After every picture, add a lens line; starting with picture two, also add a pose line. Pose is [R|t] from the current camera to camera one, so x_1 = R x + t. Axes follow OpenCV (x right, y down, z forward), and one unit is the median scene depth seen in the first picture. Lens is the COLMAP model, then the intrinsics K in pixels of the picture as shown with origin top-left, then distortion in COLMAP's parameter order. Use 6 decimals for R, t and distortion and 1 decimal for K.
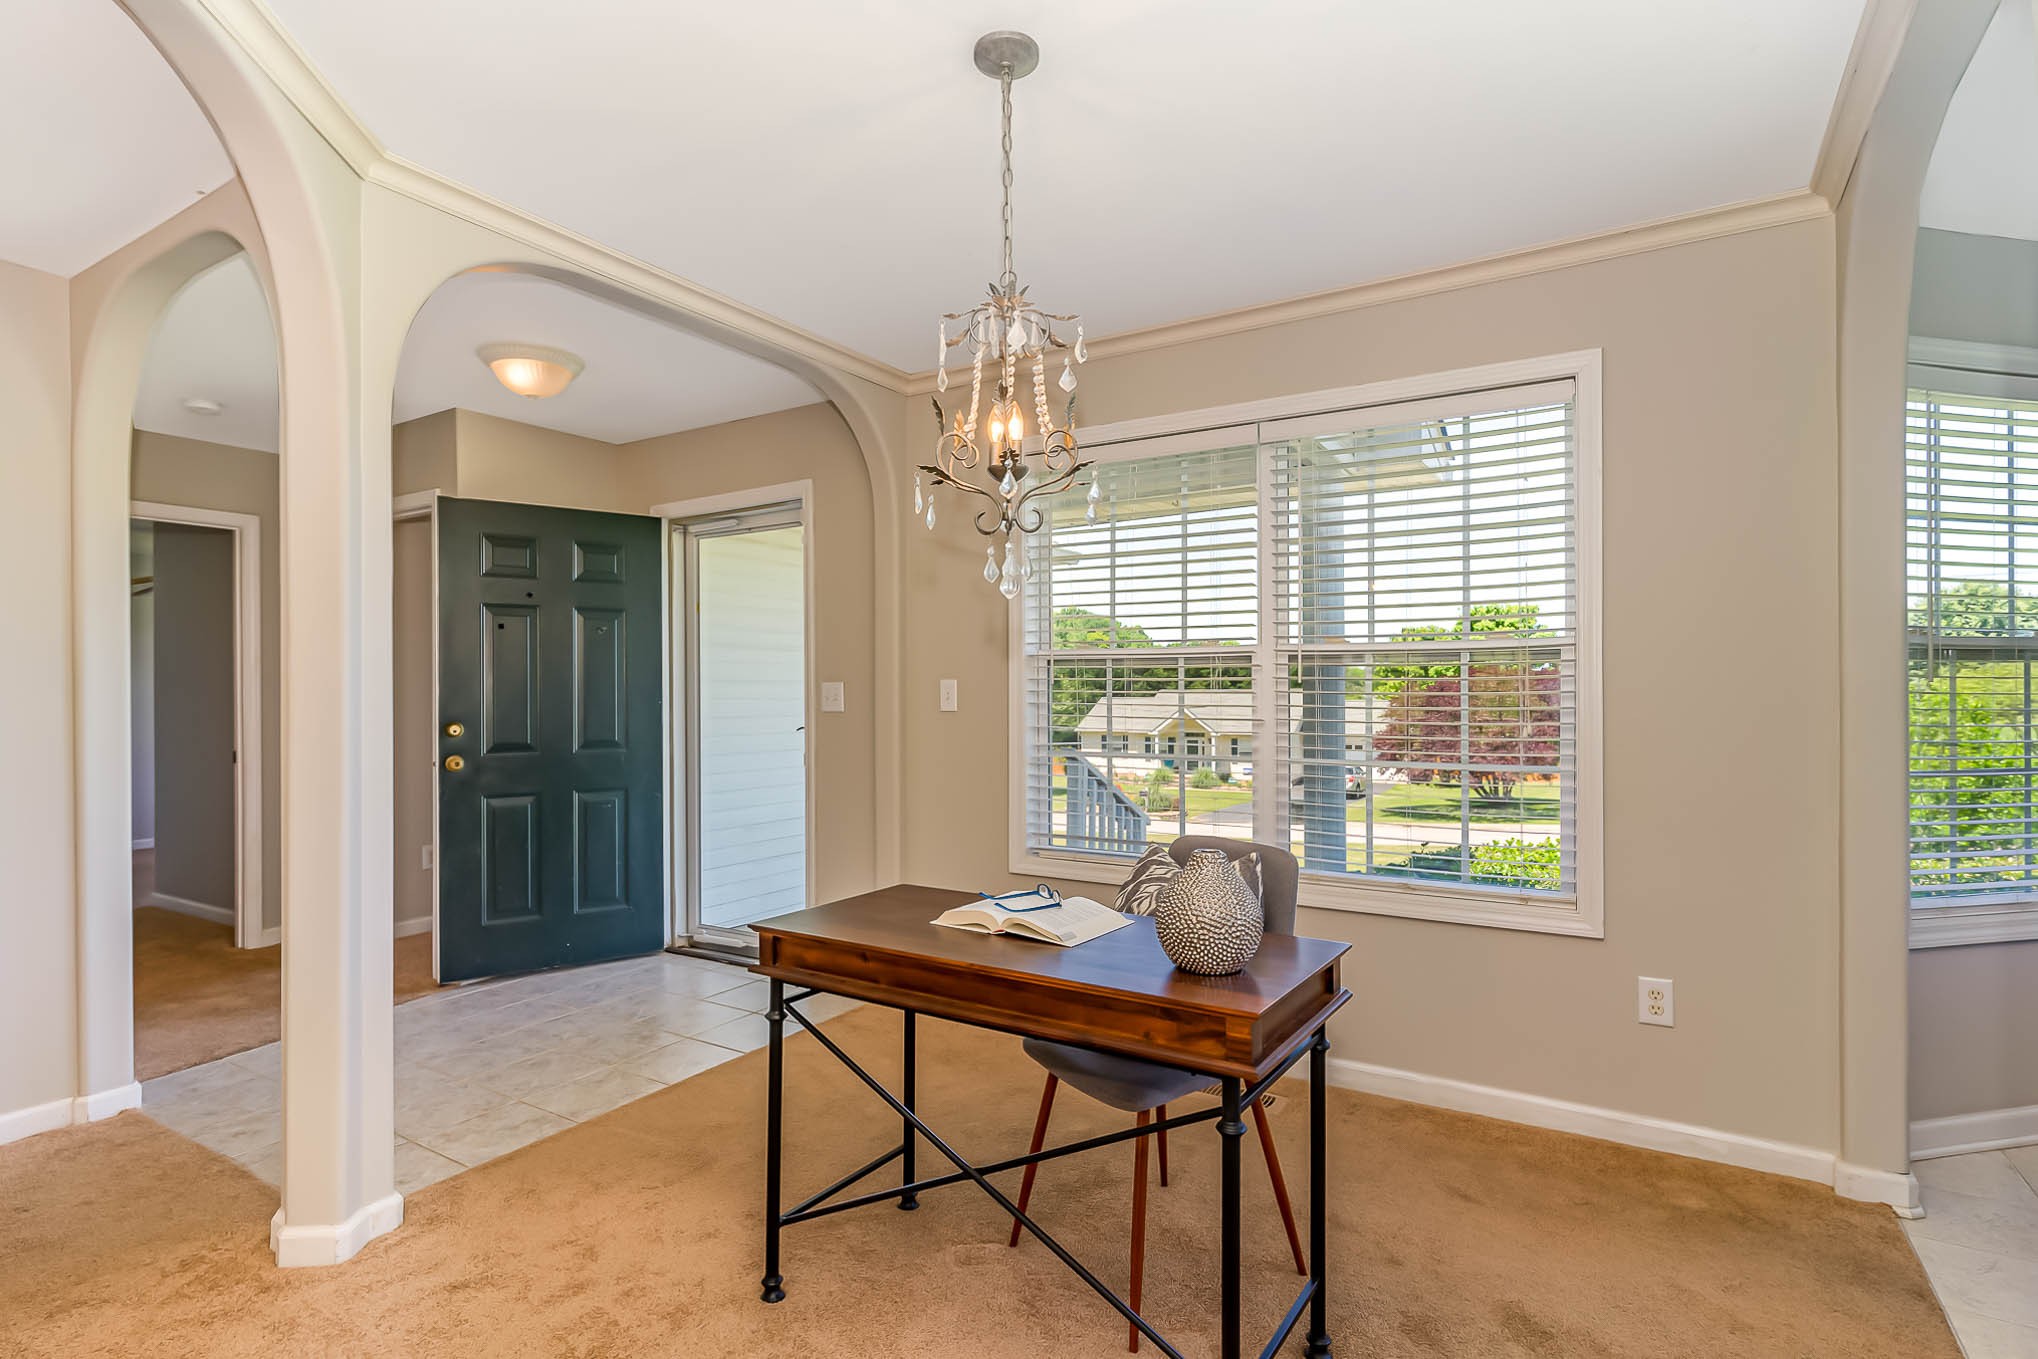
lens RADIAL K [[985.4, 0, 1062.1], [0, 985.4, 688.9], [0, 0, 1]] dist [-0.001414, -0.000296]
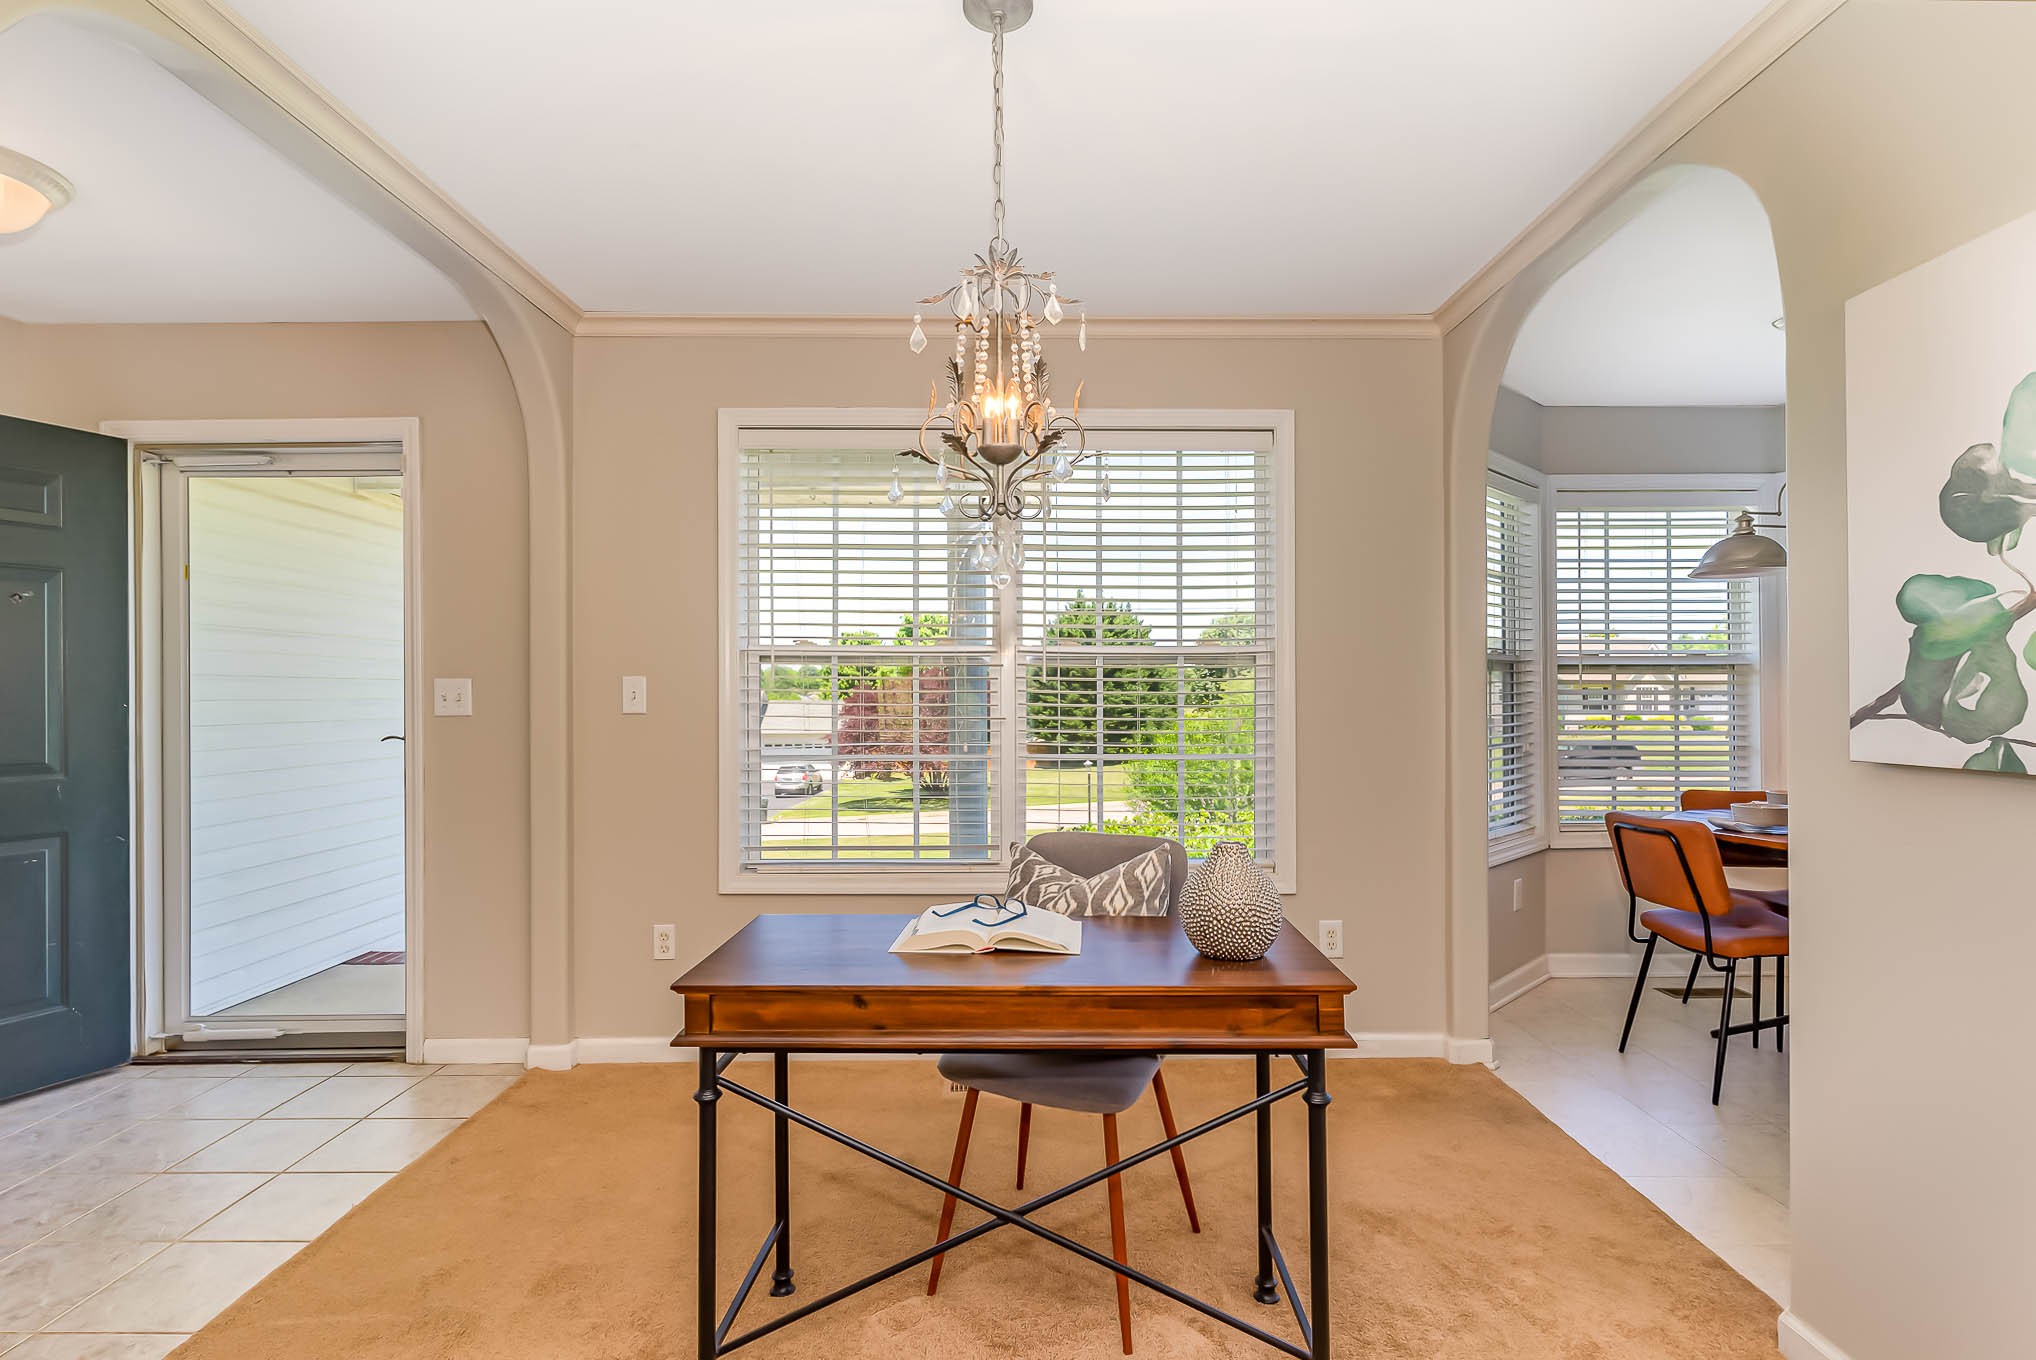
lens RADIAL K [[961.2, 0, 1044.2], [0, 961.2, 684.8], [0, 0, 1]] dist [0.001592, -0.000925]
pose [[0.855375, 0.004831, 0.517987, -0.254734], [-0.002295, 0.999982, -0.005537, 0.001762], [-0.518004, 0.003547, 0.855371, 0.106297]]
